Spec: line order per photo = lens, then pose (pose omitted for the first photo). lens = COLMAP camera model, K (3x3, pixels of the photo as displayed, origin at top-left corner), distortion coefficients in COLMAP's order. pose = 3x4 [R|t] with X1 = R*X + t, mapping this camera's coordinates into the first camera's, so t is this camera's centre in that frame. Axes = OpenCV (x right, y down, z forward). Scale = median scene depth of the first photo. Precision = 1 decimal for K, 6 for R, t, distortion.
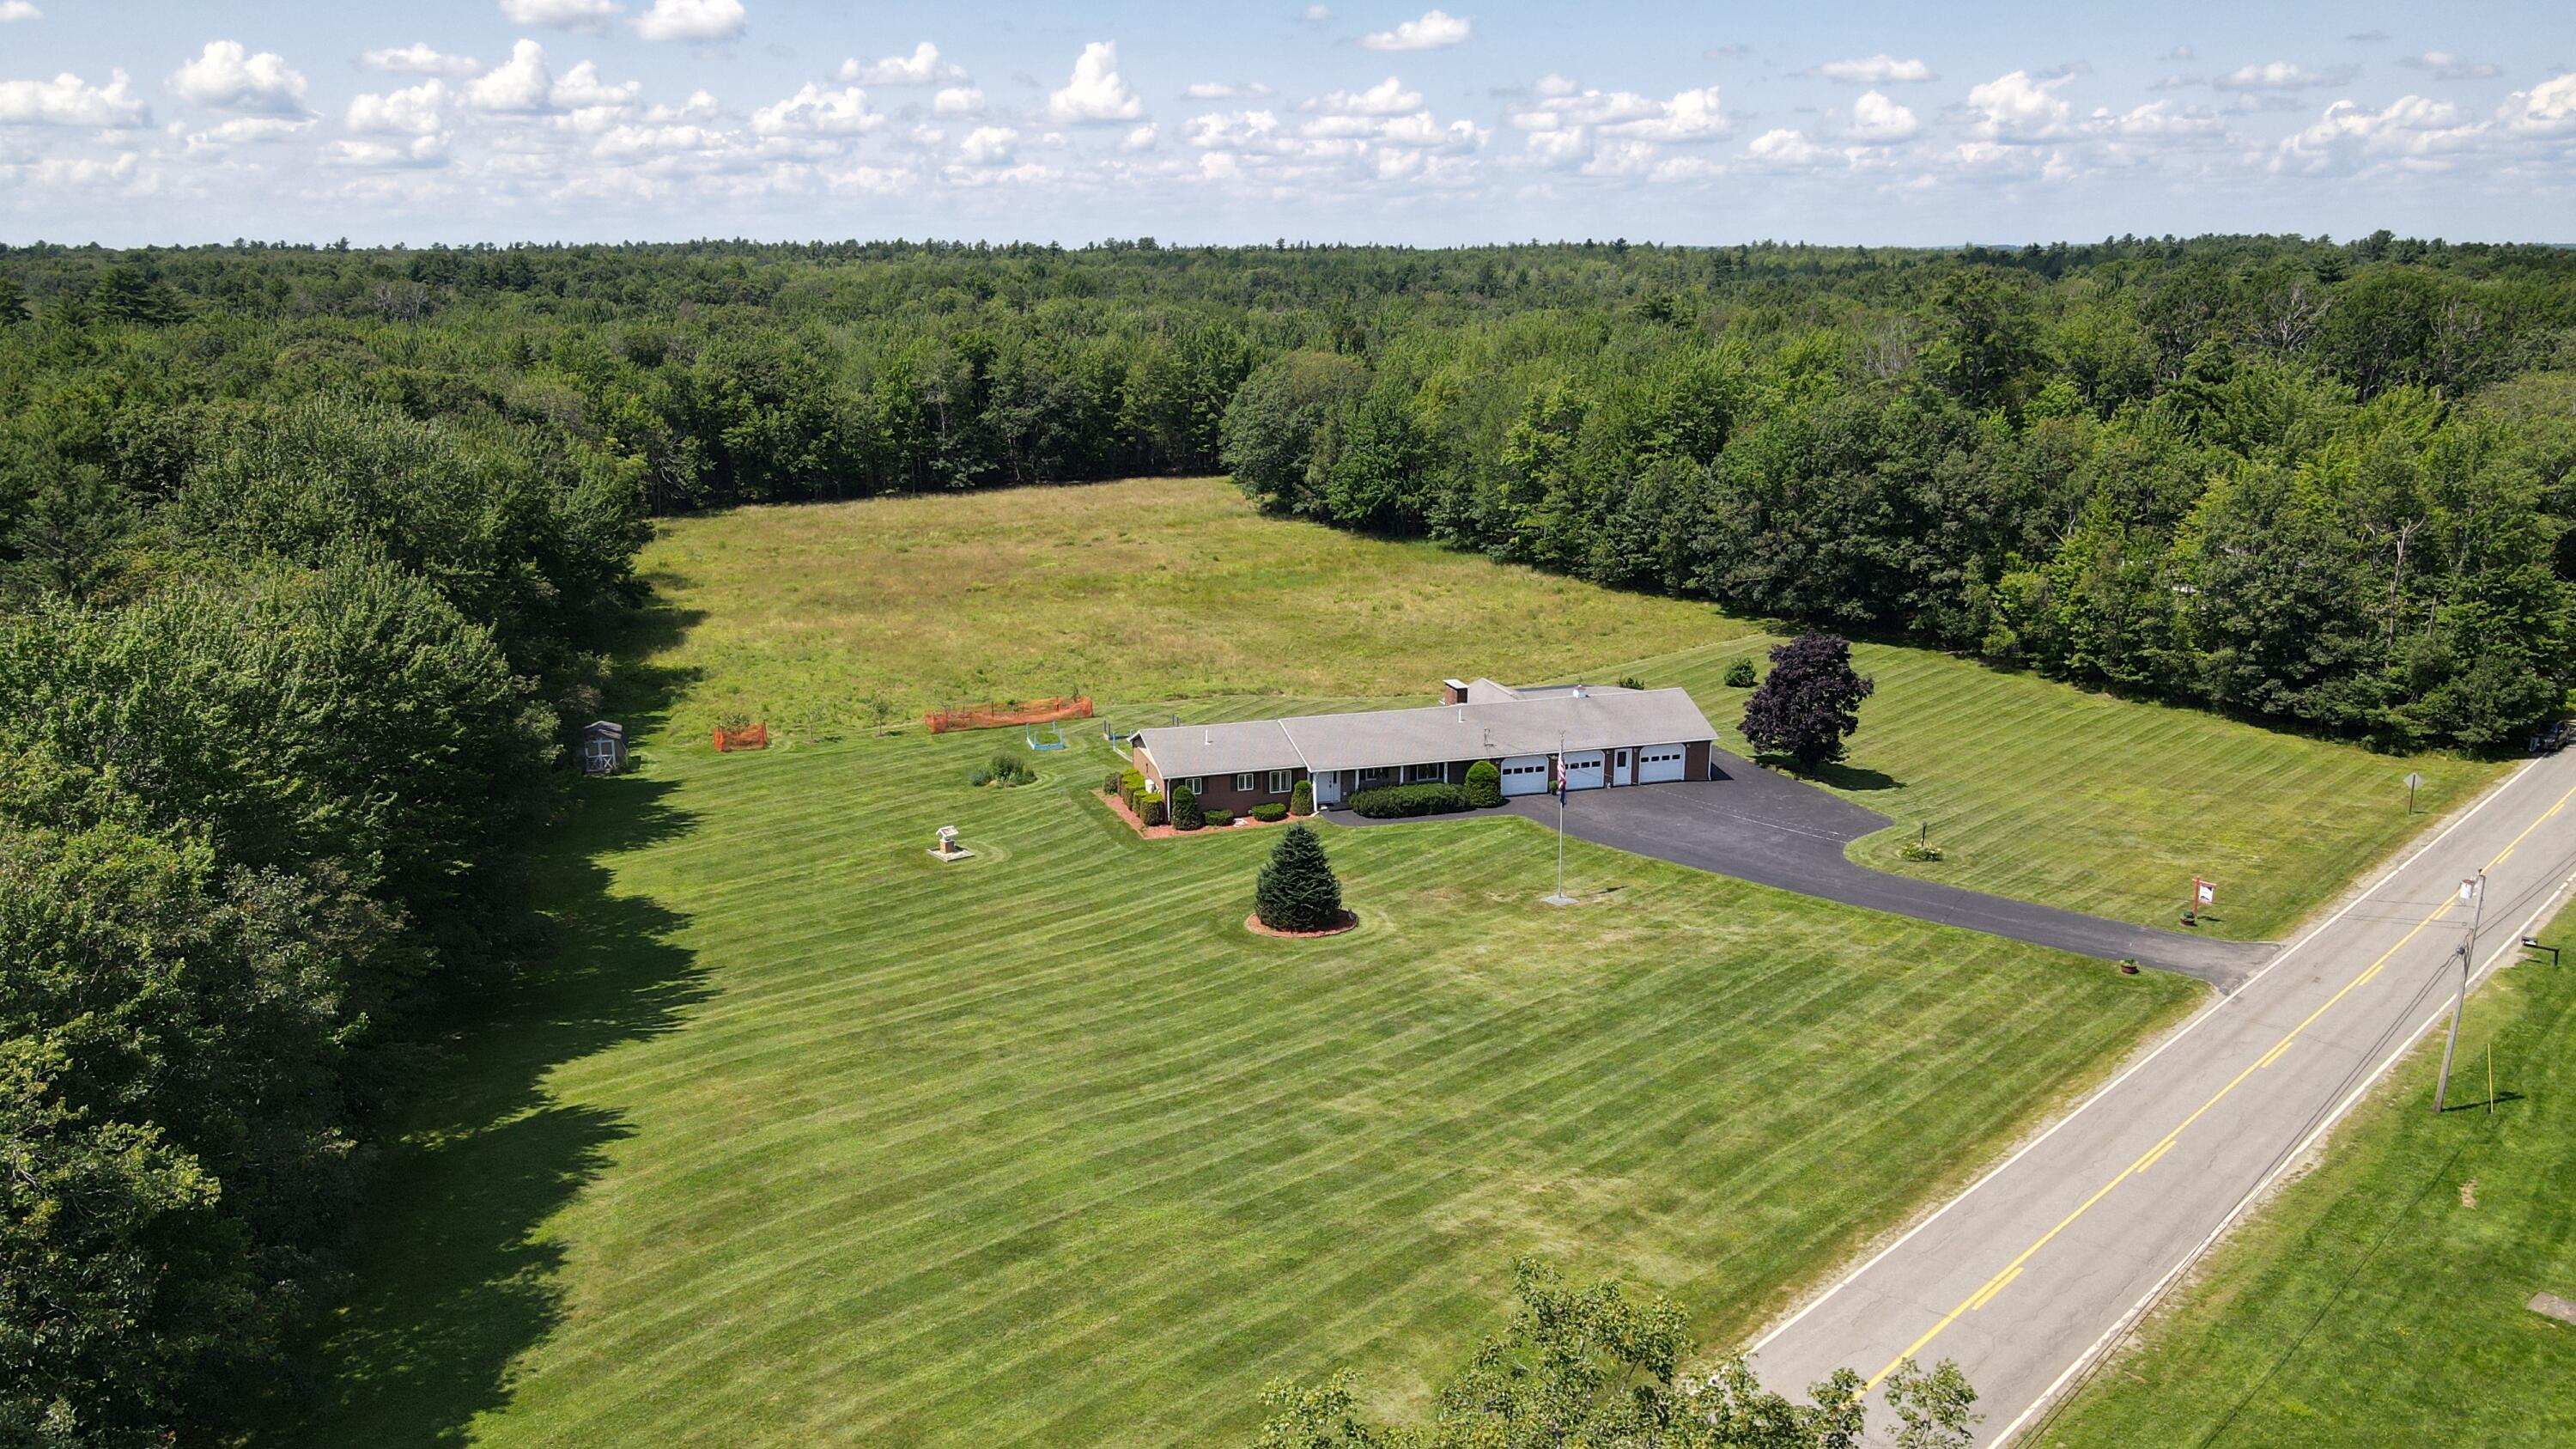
lens RADIAL K [[1910.6, 0, 1271.9], [0, 1910.6, 722.4], [0, 0, 1]] dist [-0.012344, 0.040115]
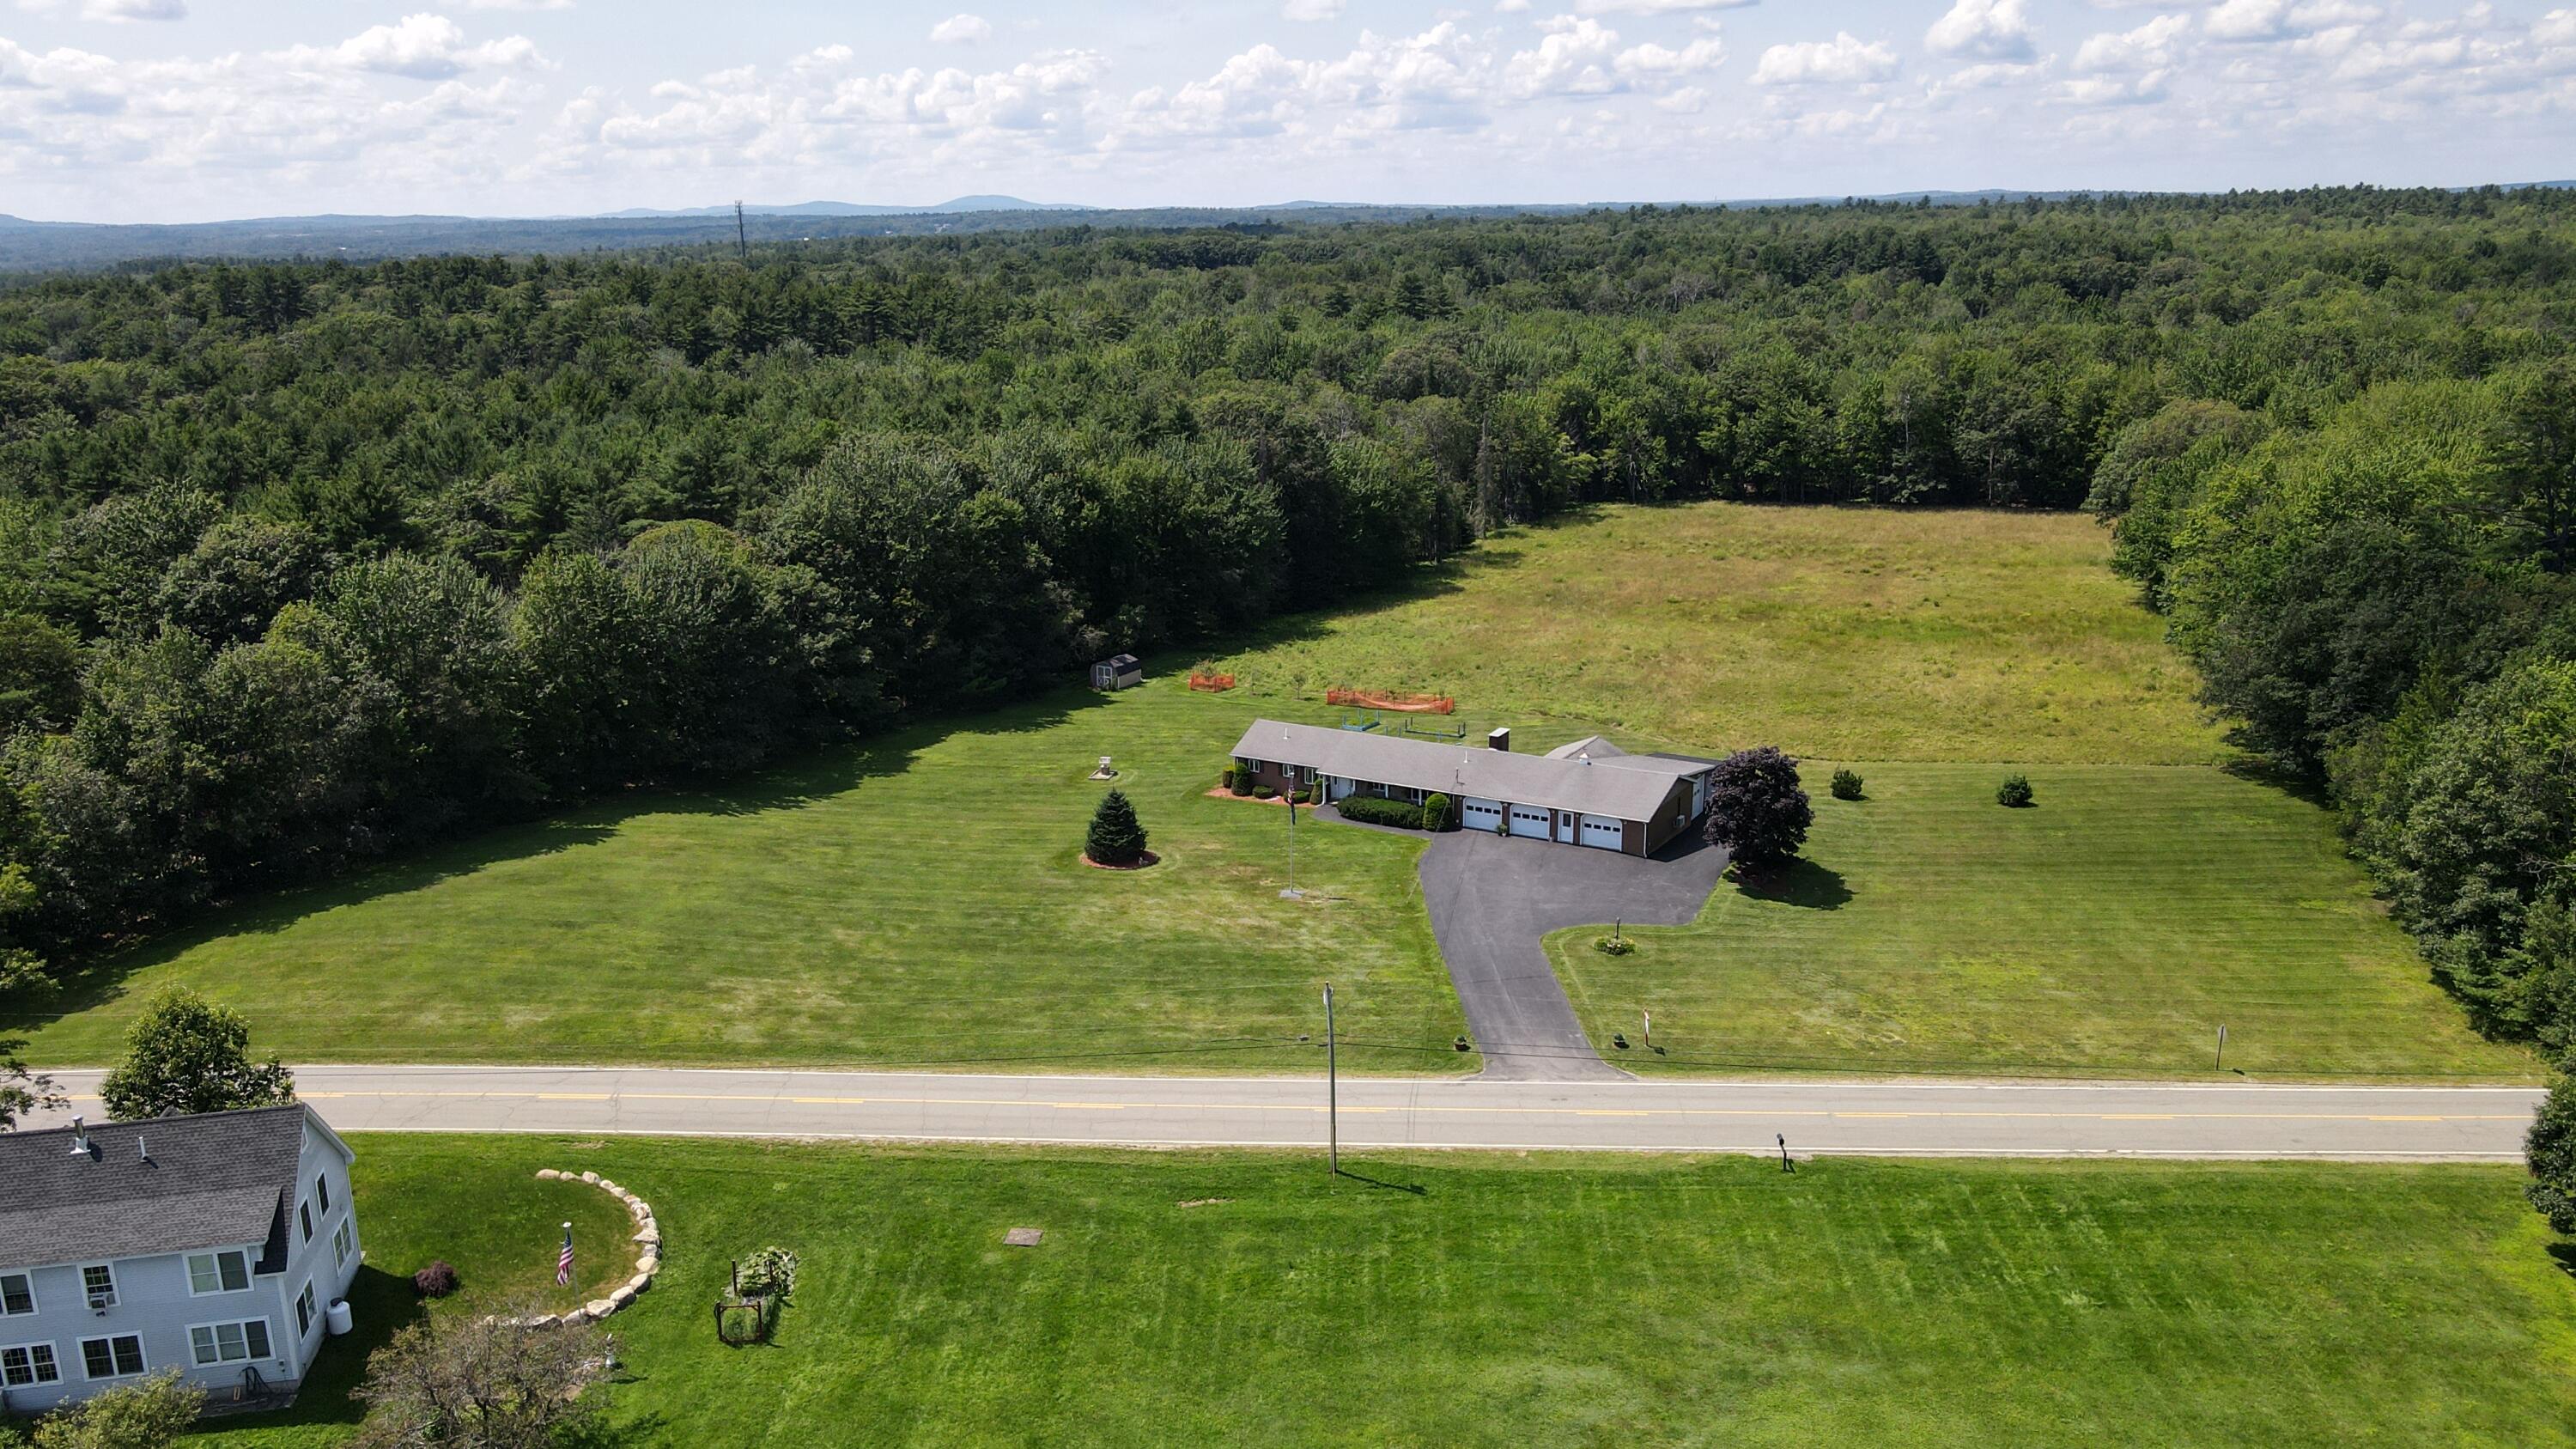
lens RADIAL K [[1910.6, 0, 1271.9], [0, 1910.6, 722.4], [0, 0, 1]] dist [-0.012344, 0.040115]
pose [[0.683804, 0.182123, -0.706571, 0.627861], [-0.159859, 0.982217, 0.098464, -0.090215], [0.711939, 0.045622, 0.700758, 0.034905]]
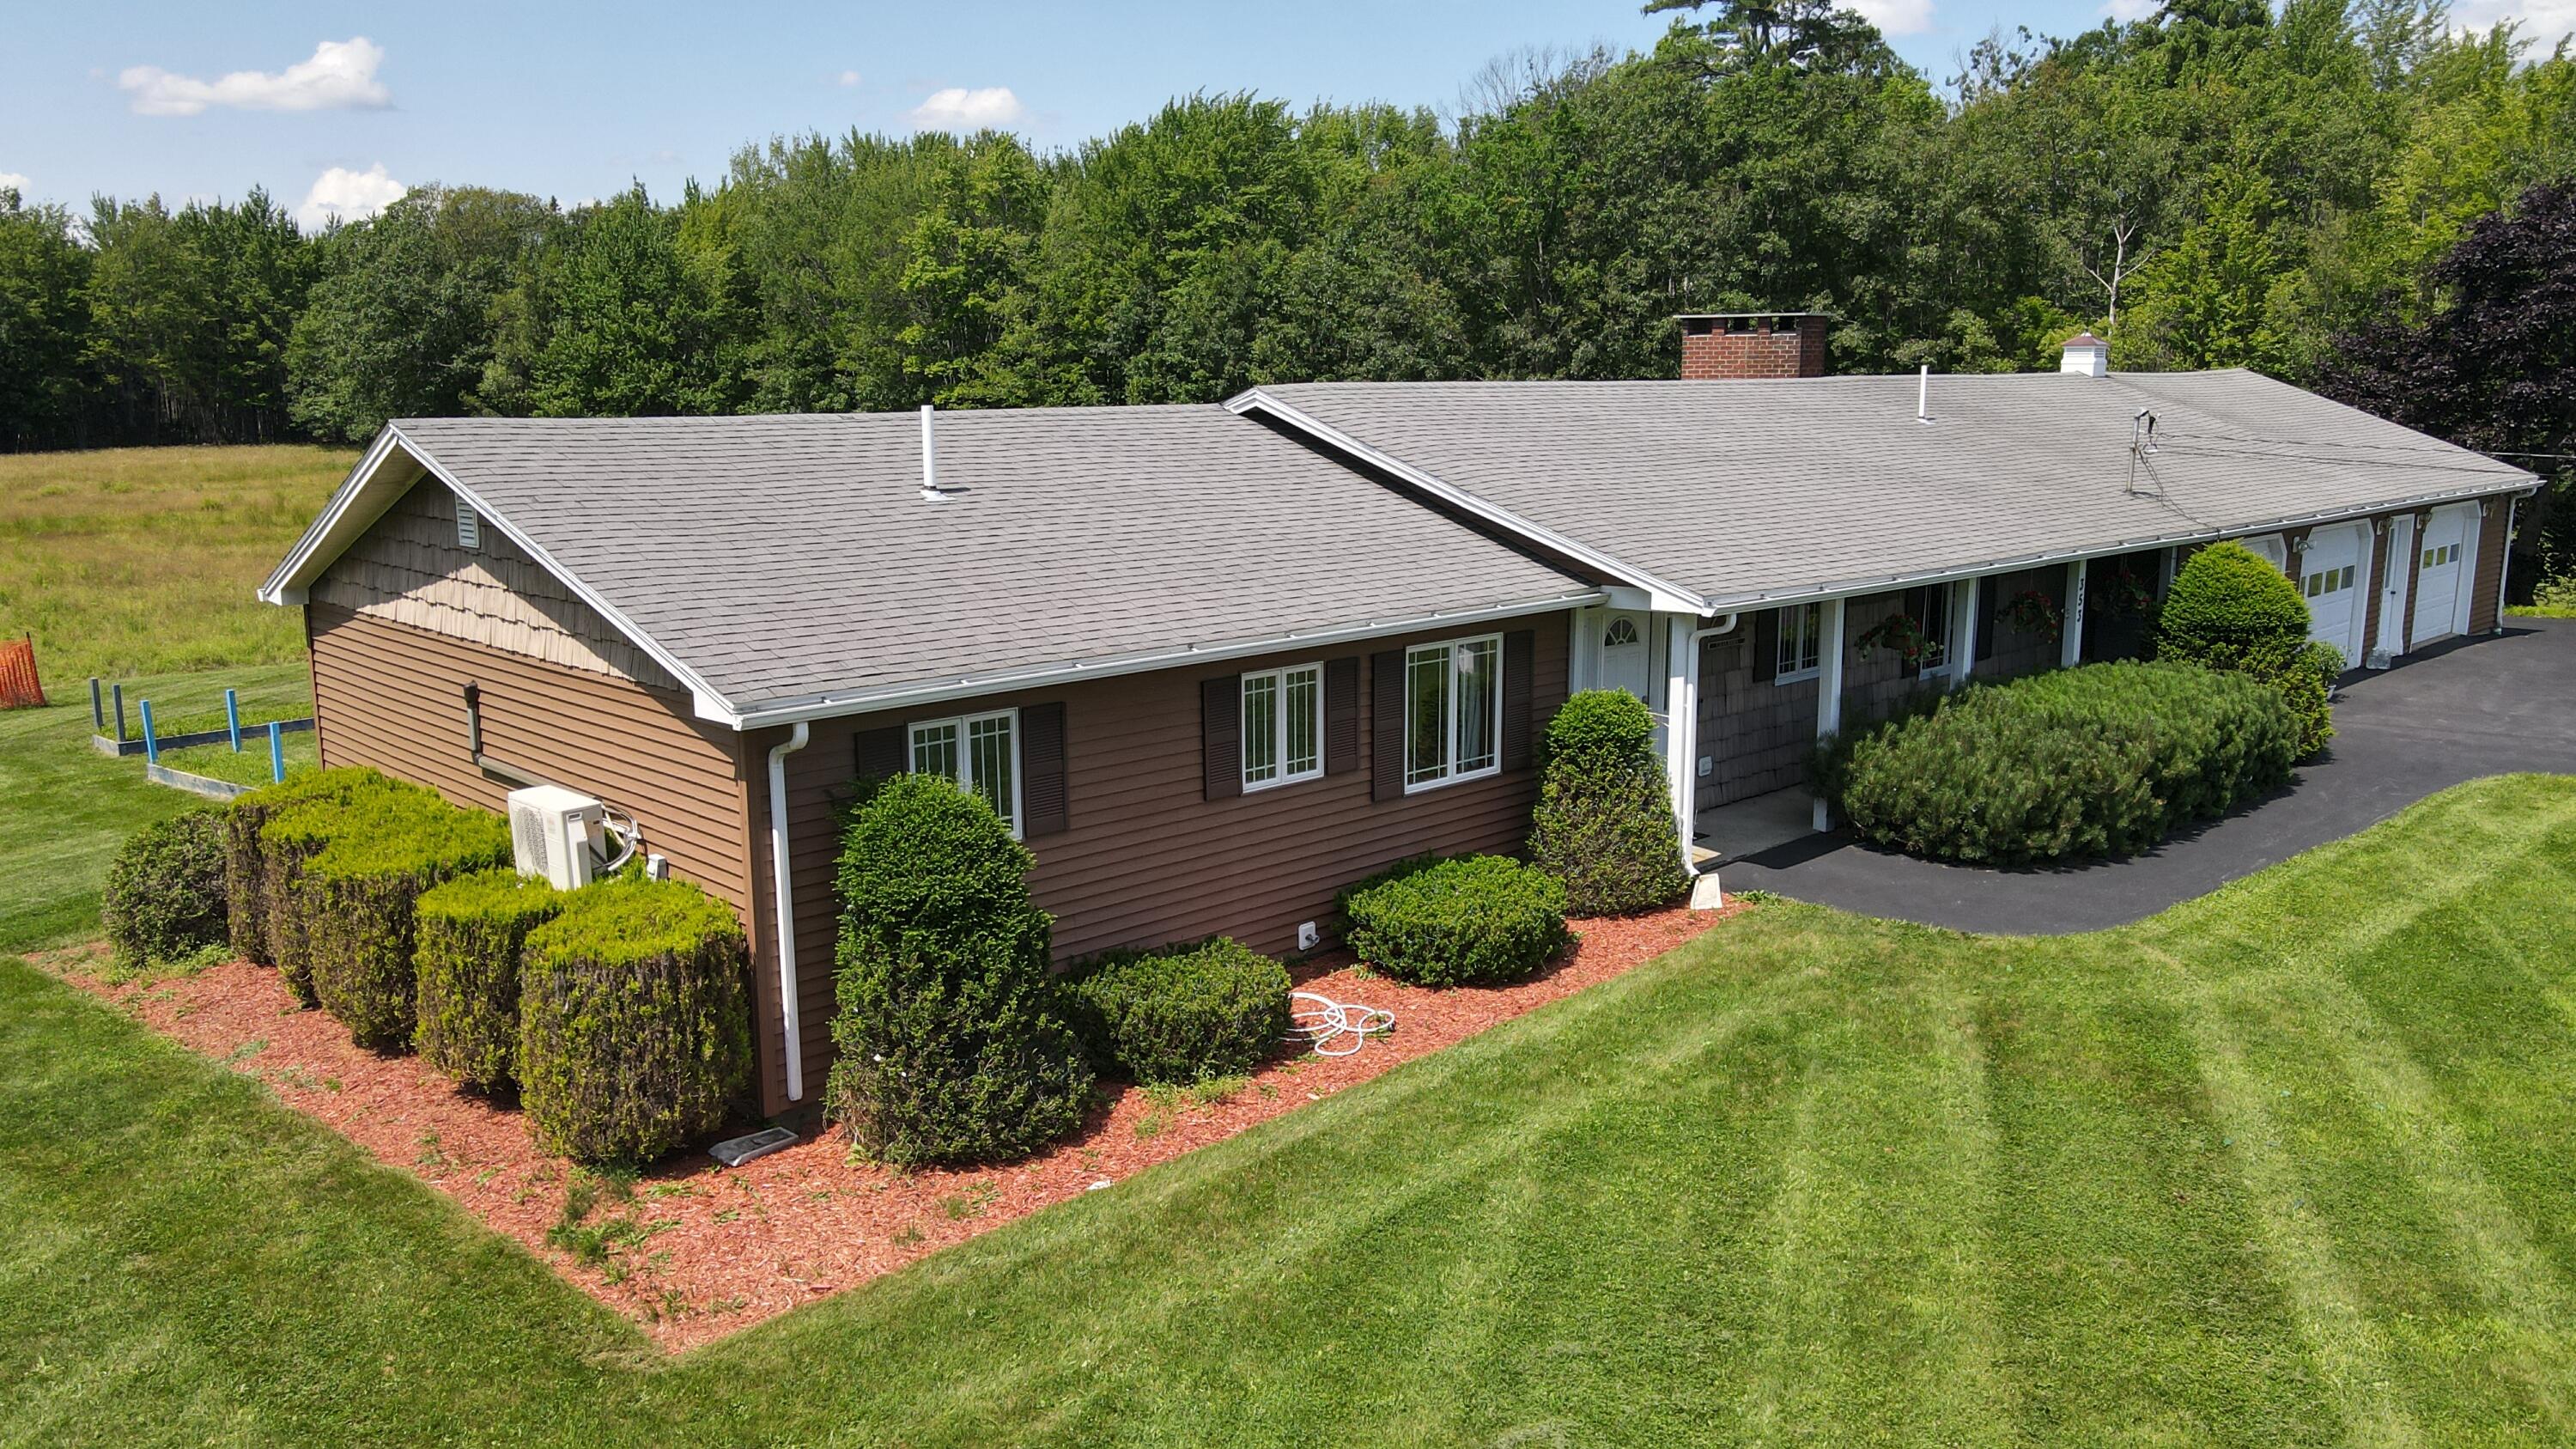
lens RADIAL K [[1901.1, 0, 1281.4], [0, 1901.1, 737.6], [0, 0, 1]] dist [0.004295, 0.010843]
pose [[0.888183, -0.087127, 0.451154, -0.052886], [0.110486, 0.993547, -0.025638, 0.024232], [-0.446009, 0.072617, 0.892078, 0.598697]]
